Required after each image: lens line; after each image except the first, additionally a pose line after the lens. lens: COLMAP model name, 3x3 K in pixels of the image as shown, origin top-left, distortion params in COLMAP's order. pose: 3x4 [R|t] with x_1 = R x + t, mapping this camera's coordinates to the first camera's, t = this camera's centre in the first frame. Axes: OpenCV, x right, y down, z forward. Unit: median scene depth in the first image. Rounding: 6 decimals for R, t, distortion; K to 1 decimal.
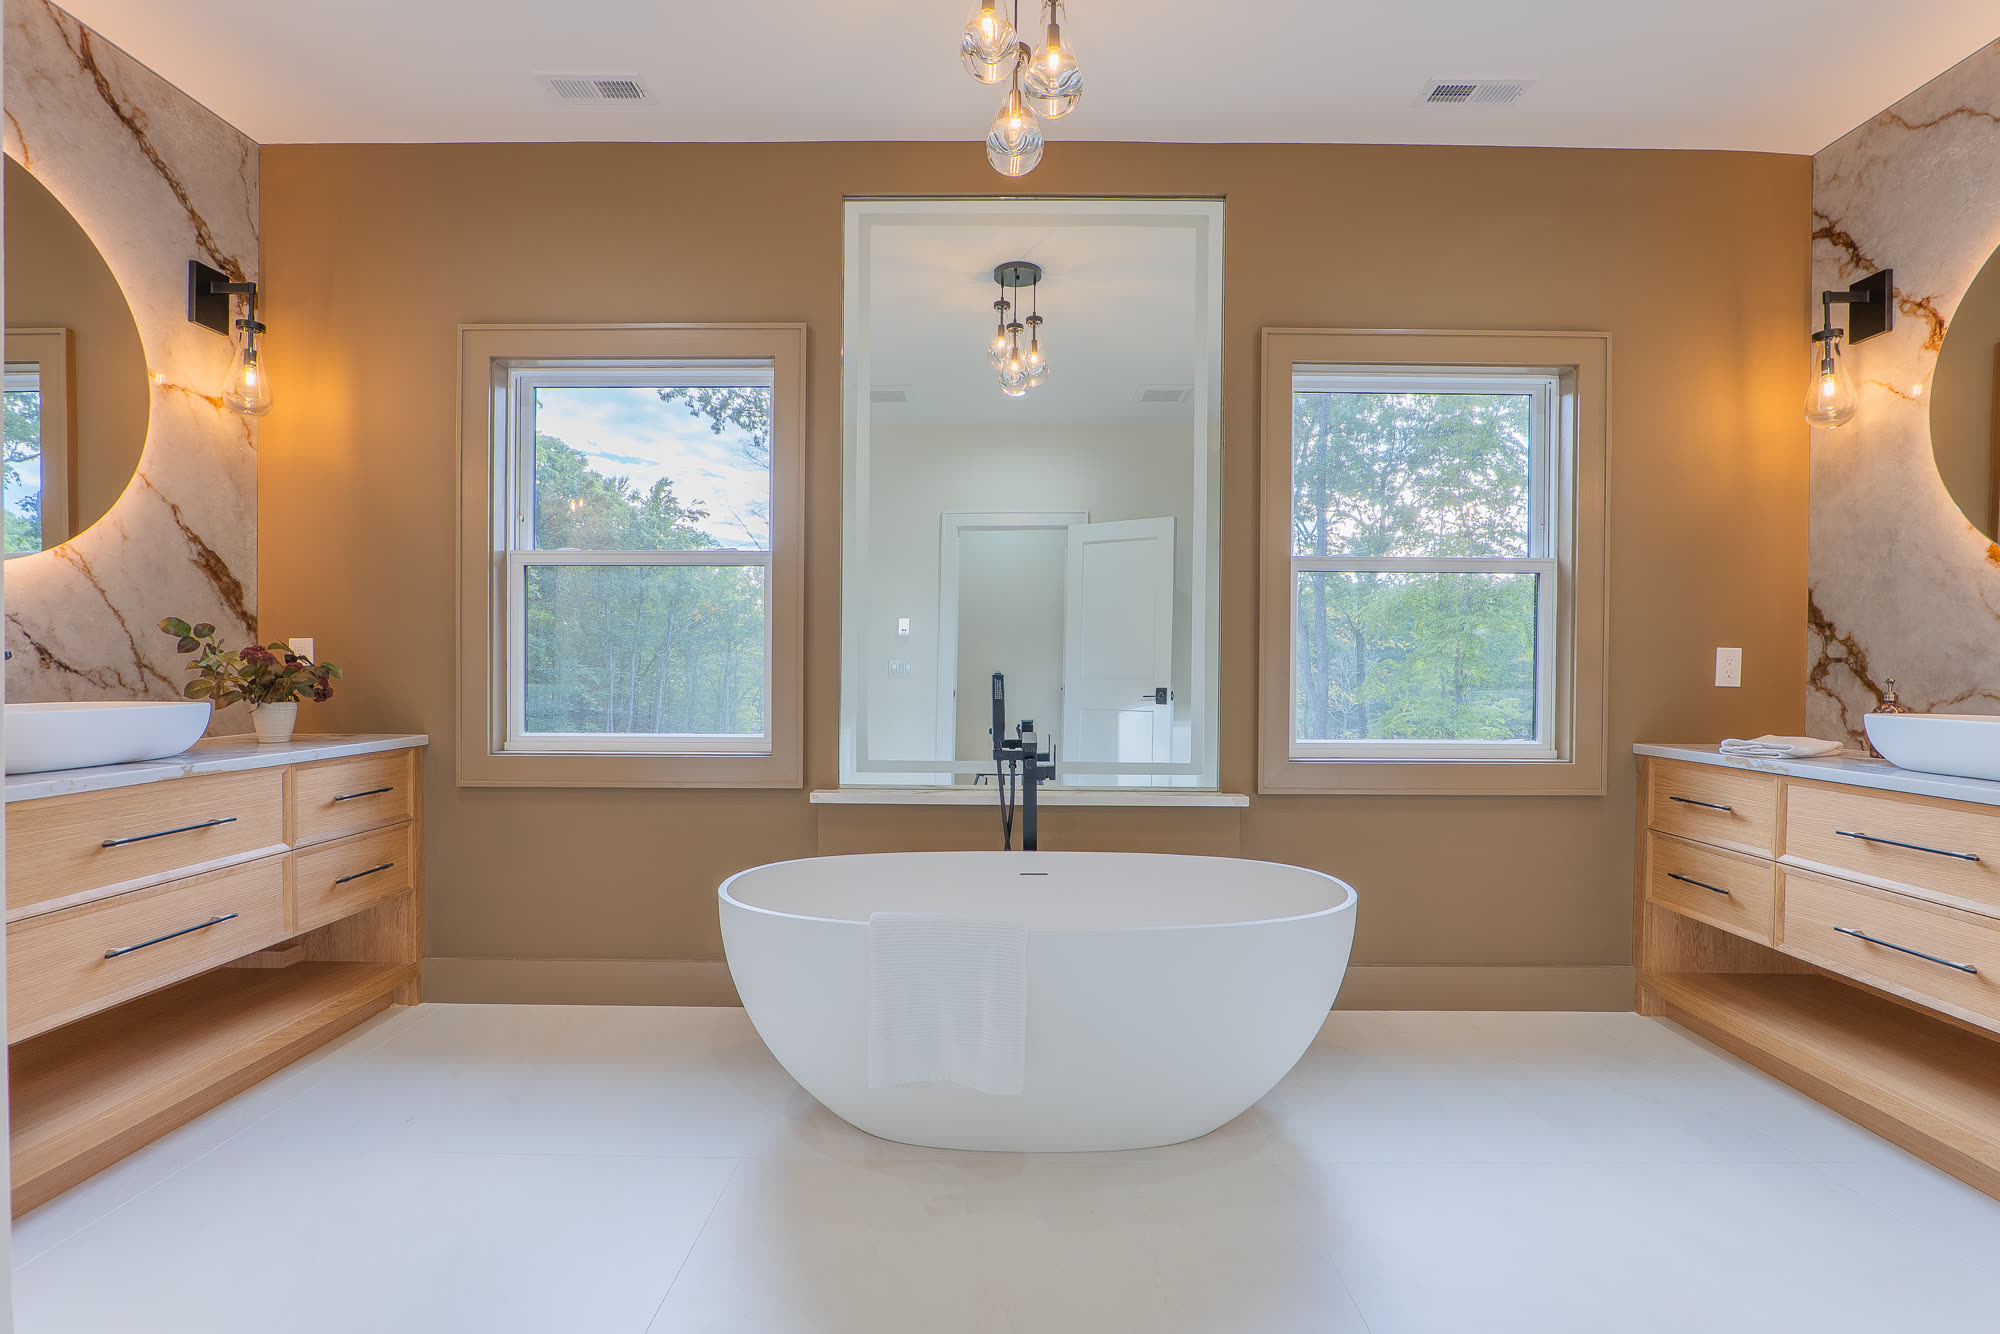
lens RADIAL K [[924.7, 0, 1015.6], [0, 924.7, 671.4], [0, 0, 1]] dist [-0.004650, -0.000001]
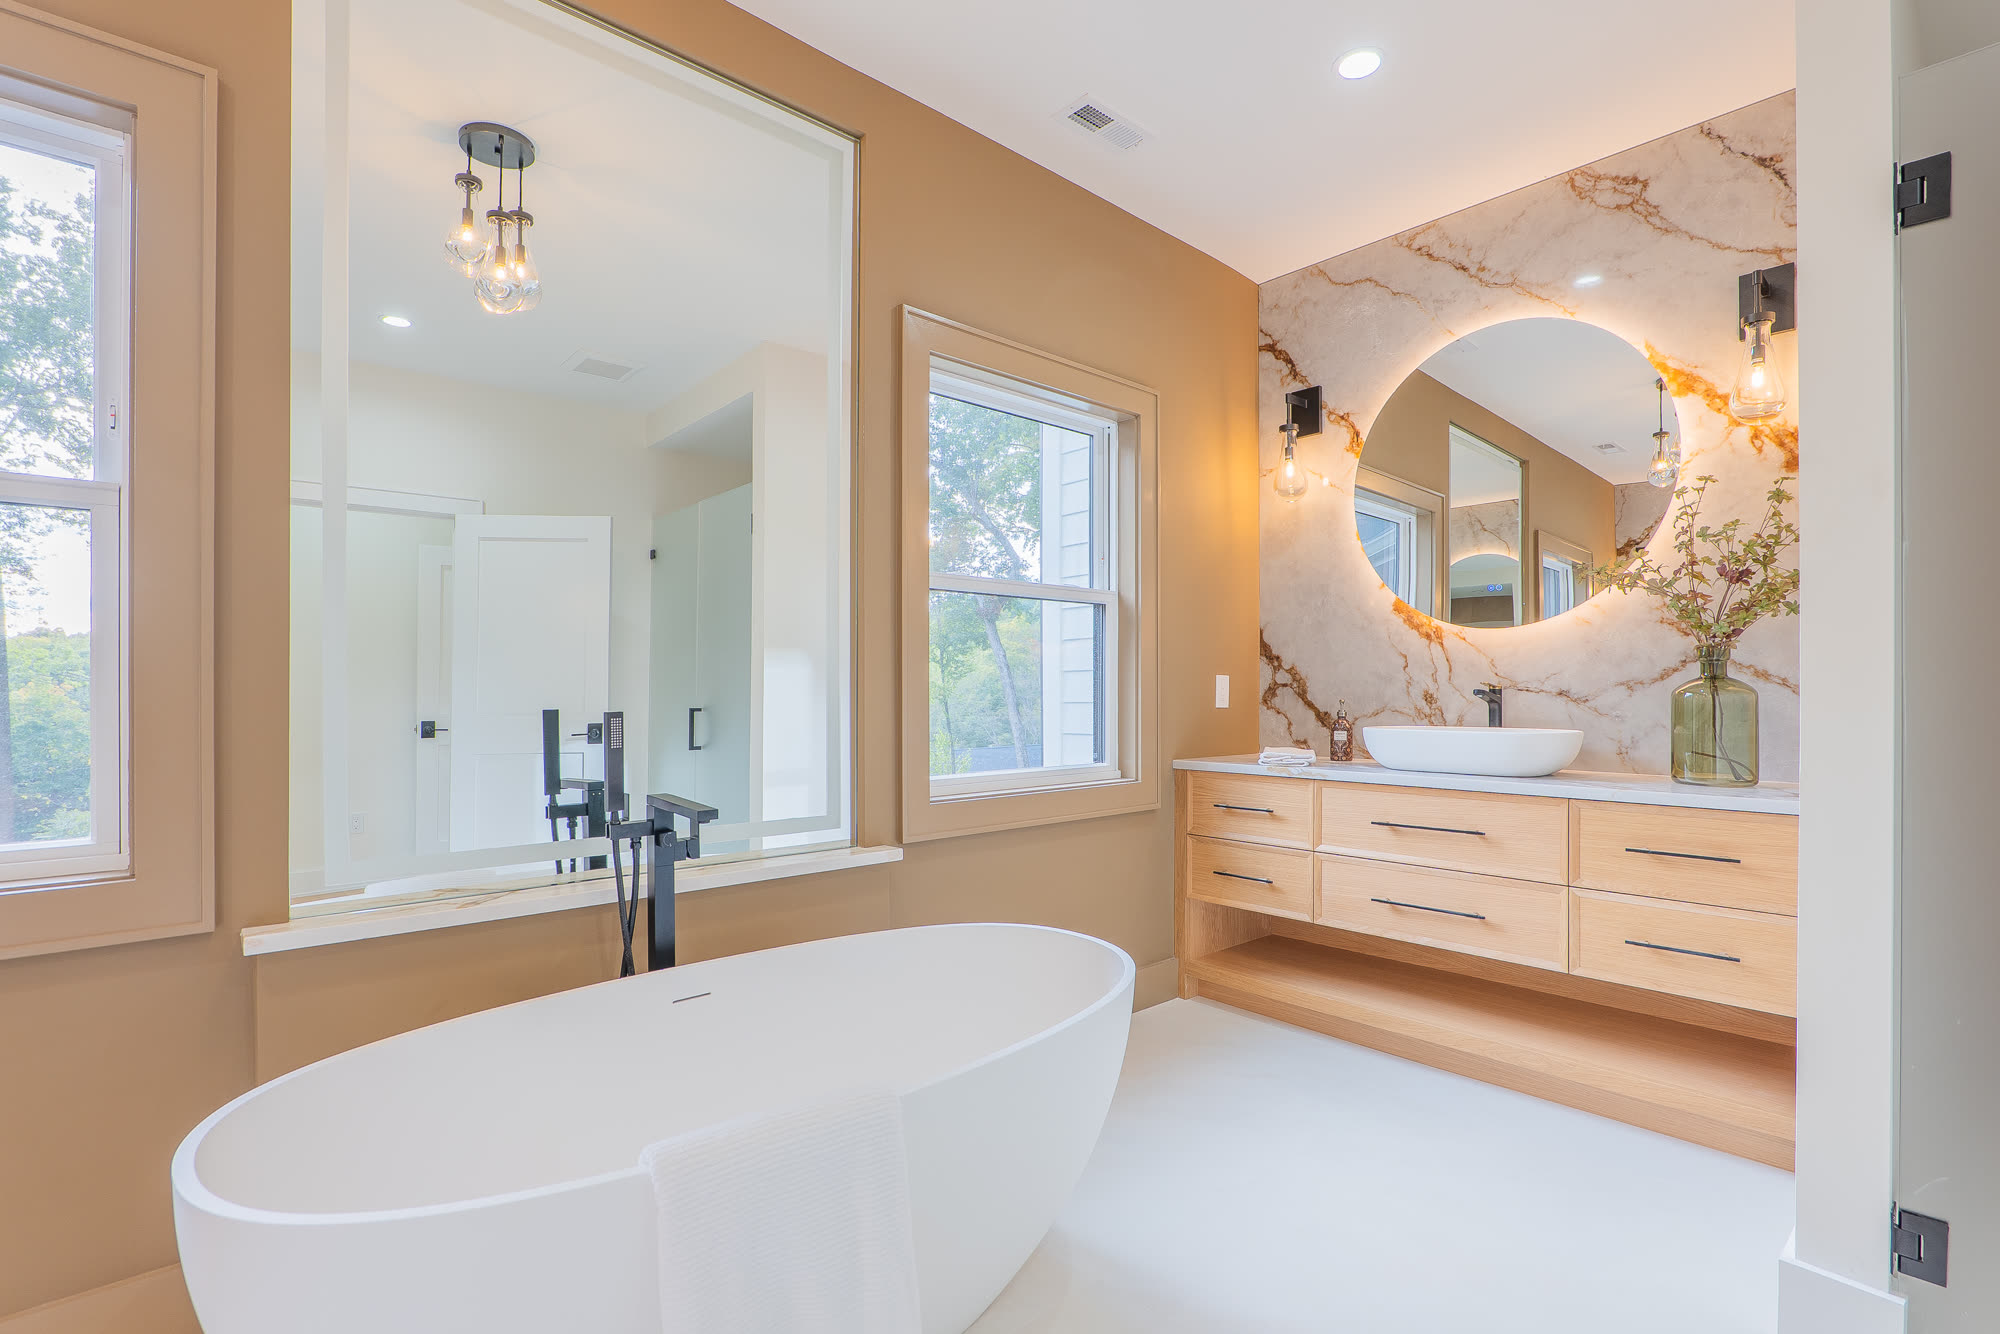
lens RADIAL K [[931.4, 0, 1001.9], [0, 931.4, 691.6], [0, 0, 1]] dist [-0.018459, 0.000811]
pose [[0.745469, -0.008874, 0.666482, -0.255362], [0.012975, 0.999915, -0.001199, -0.006948], [-0.666415, 0.009542, 0.745520, 0.304698]]
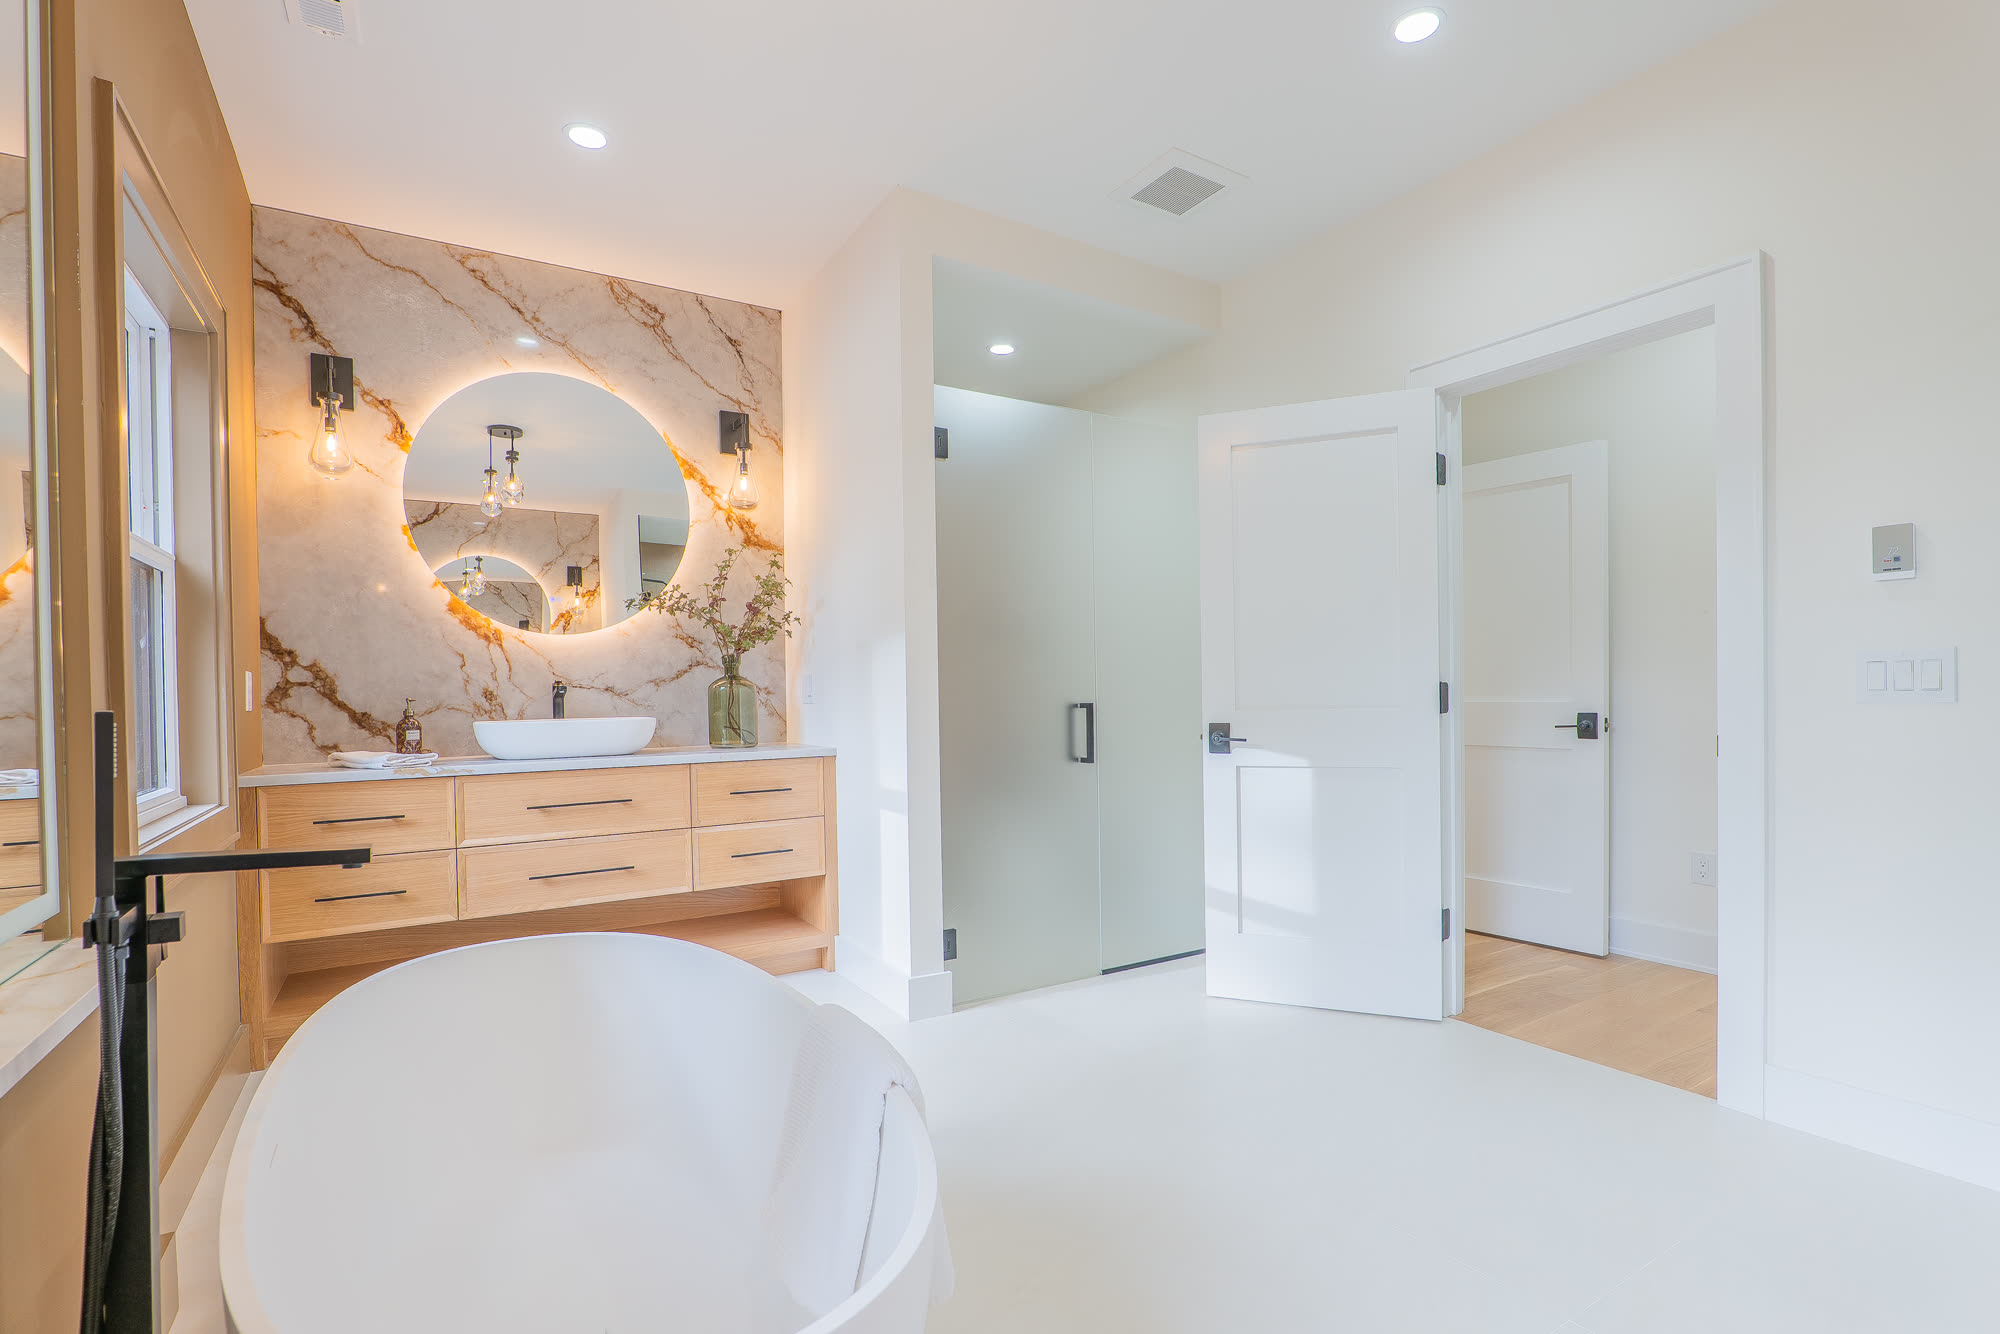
lens RADIAL K [[945.4, 0, 998.1], [0, 945.4, 697.8], [0, 0, 1]] dist [-0.003696, -0.000387]
pose [[-0.523244, -0.009579, 0.852129, -0.520226], [0.018938, 0.999559, 0.022865, -0.006016], [-0.851973, 0.028101, -0.522832, 0.884993]]
